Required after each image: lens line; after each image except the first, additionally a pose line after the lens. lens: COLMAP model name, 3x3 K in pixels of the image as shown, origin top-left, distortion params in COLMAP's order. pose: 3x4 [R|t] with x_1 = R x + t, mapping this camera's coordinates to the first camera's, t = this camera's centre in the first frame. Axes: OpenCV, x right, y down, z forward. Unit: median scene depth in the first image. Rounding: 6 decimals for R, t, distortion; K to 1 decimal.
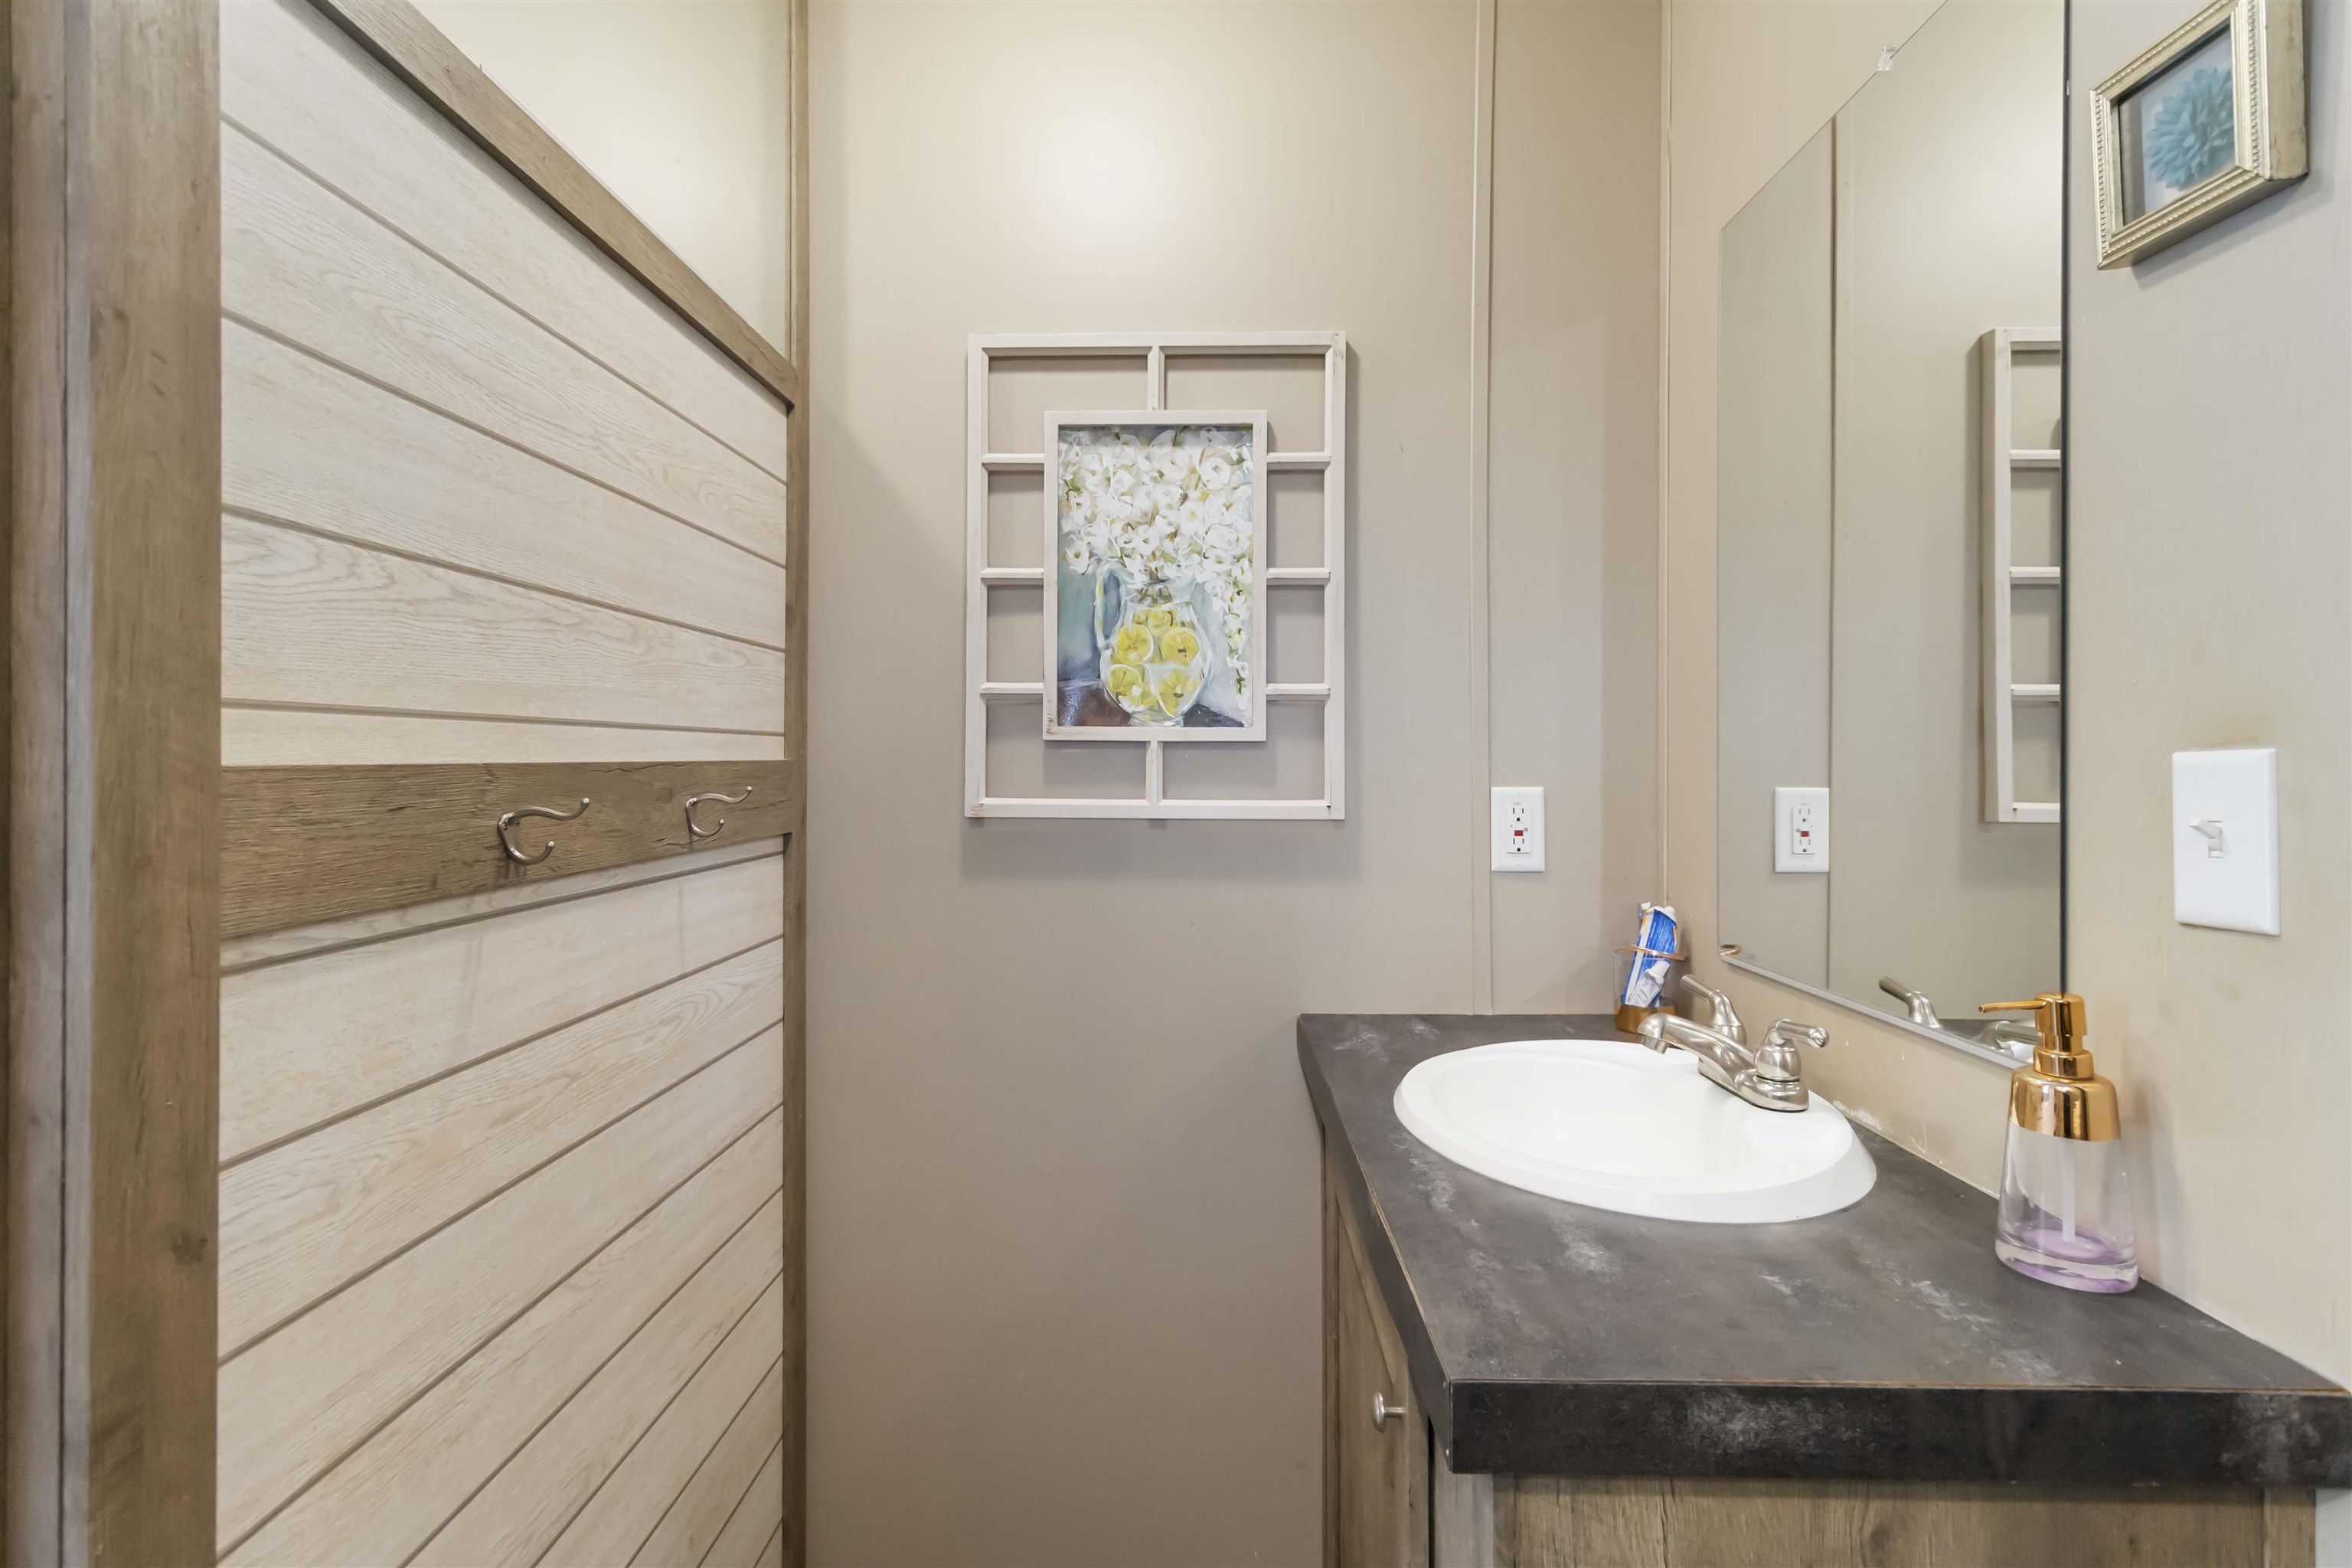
lens RADIAL K [[1130.5, 0, 1166.7], [0, 1130.5, 770.8], [0, 0, 1]] dist [0.003552, 0.001109]
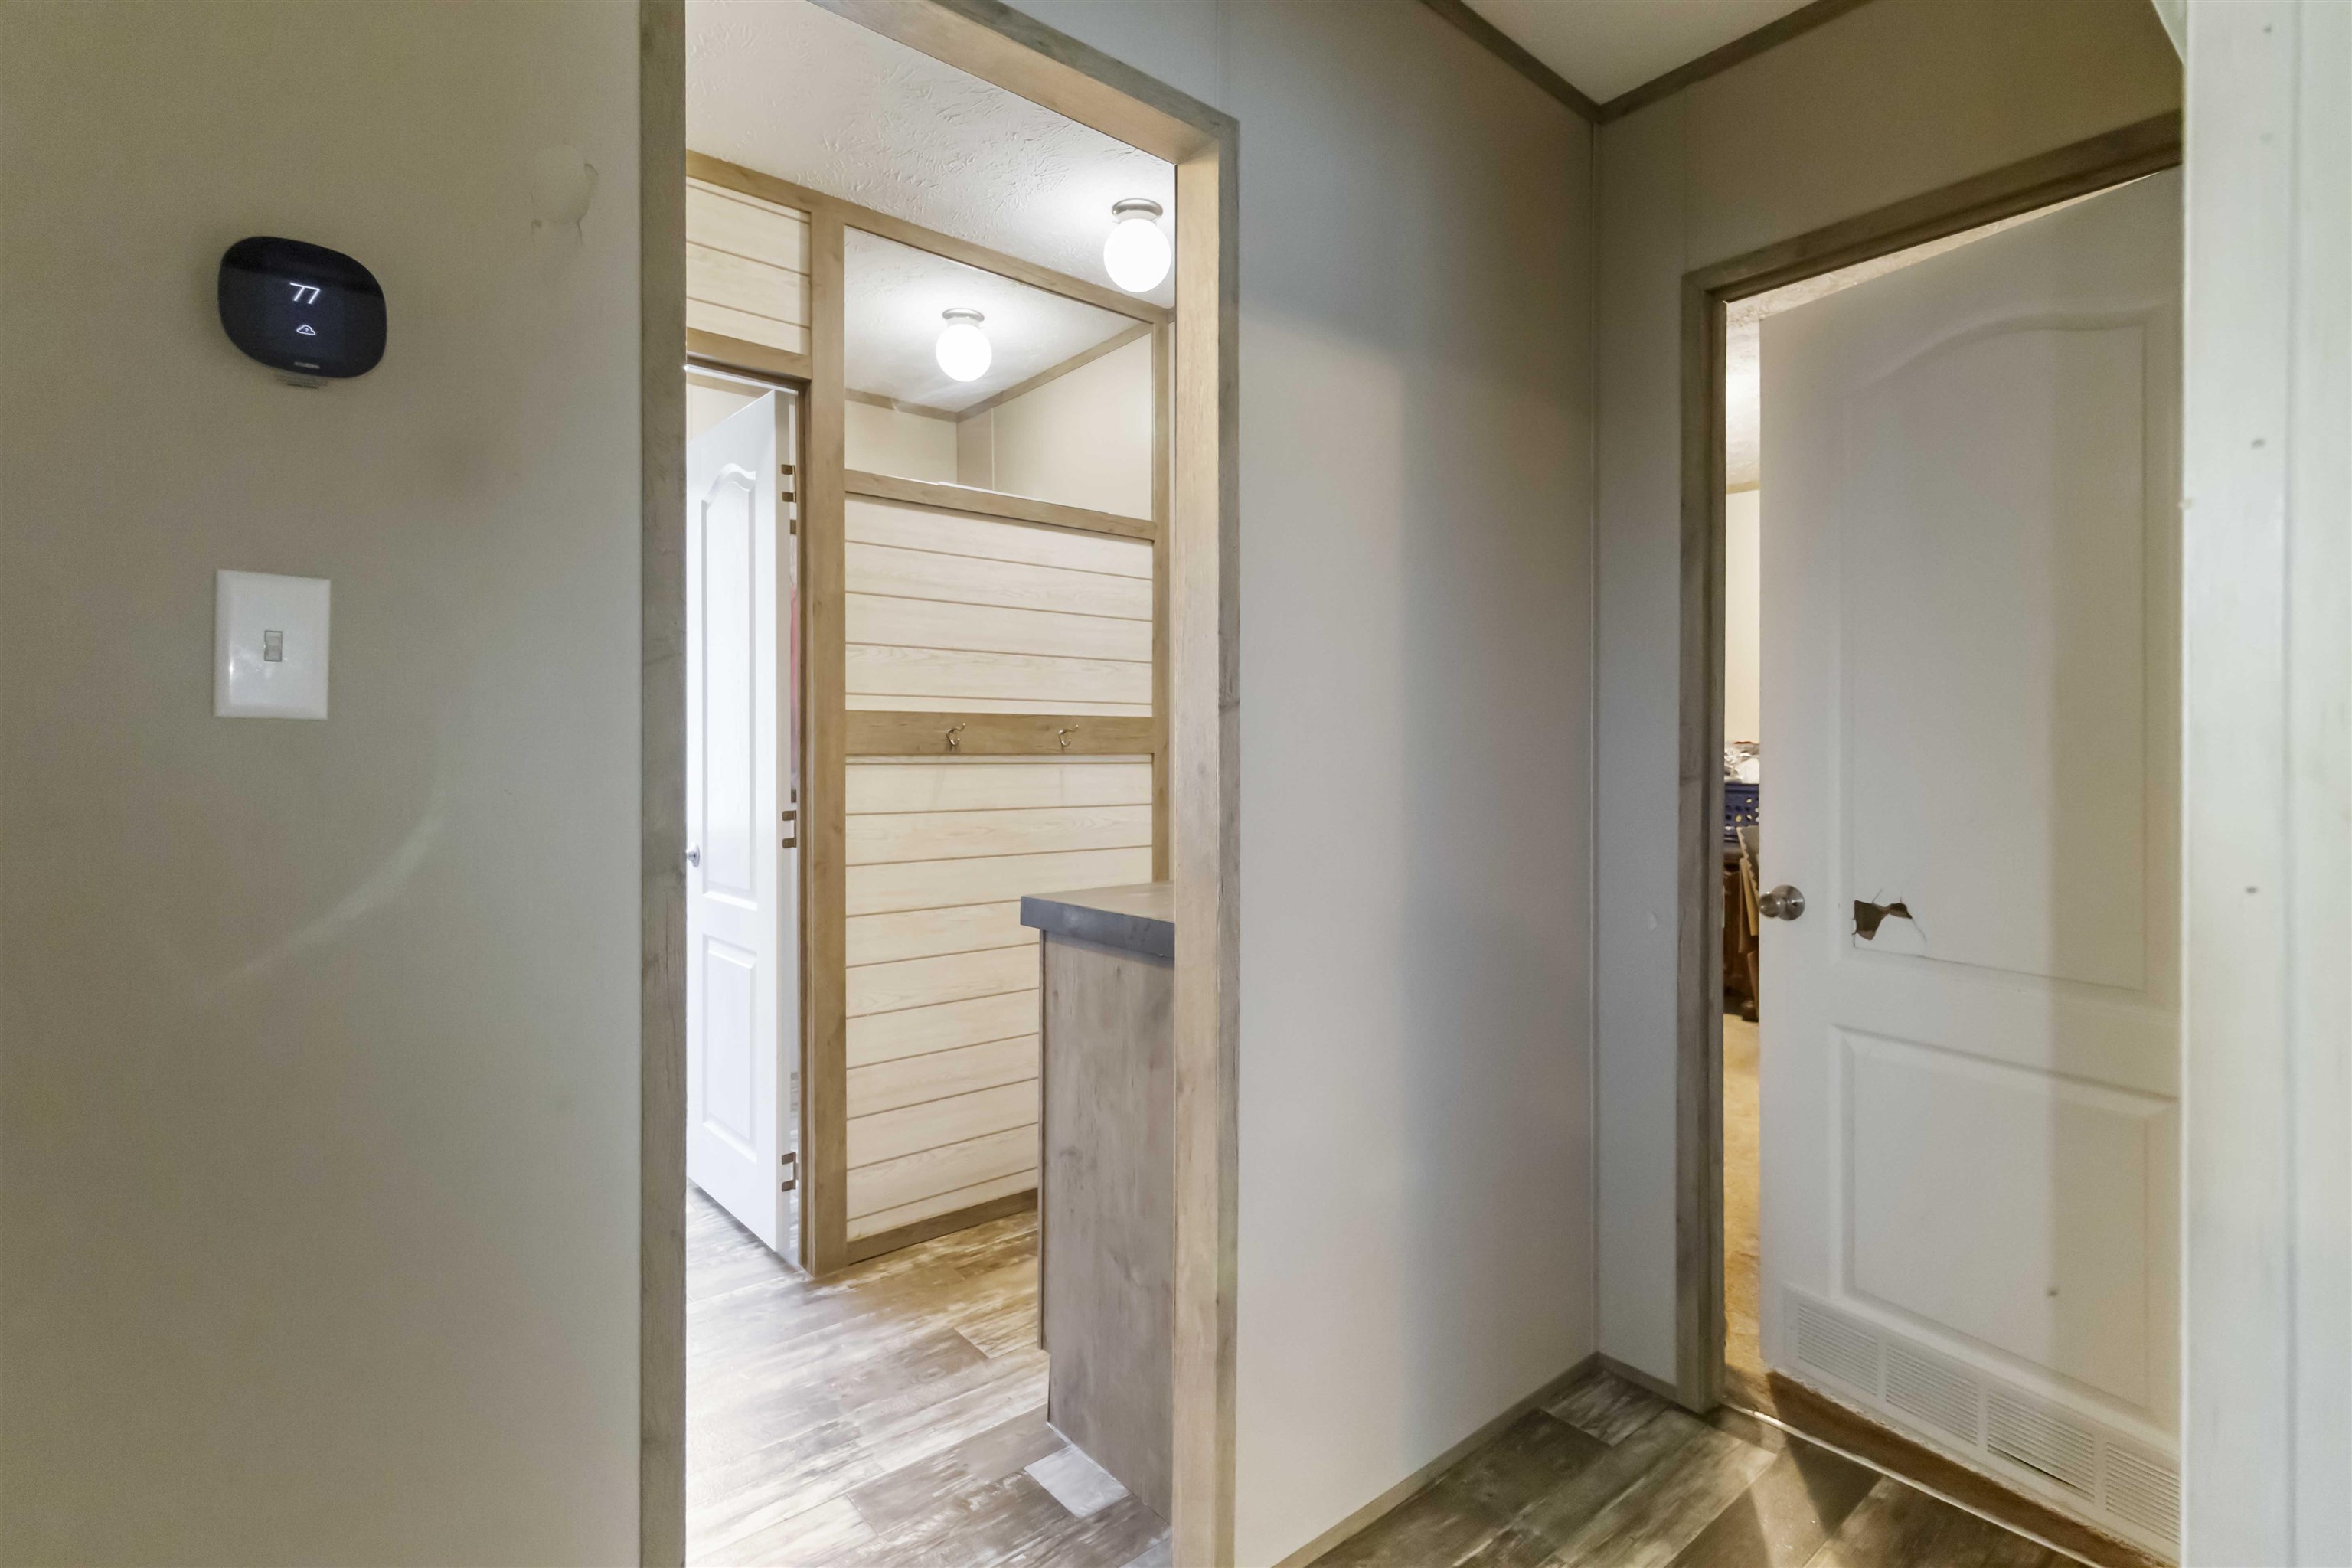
lens RADIAL K [[1130.5, 0, 1196.4], [0, 1130.5, 765.3], [0, 0, 1]] dist [0.003552, 0.001109]
pose [[0.678643, 0.004694, -0.734453, 2.139762], [-0.004964, 0.999986, 0.001804, 0.130259], [0.734451, 0.002421, 0.678657, -0.560845]]
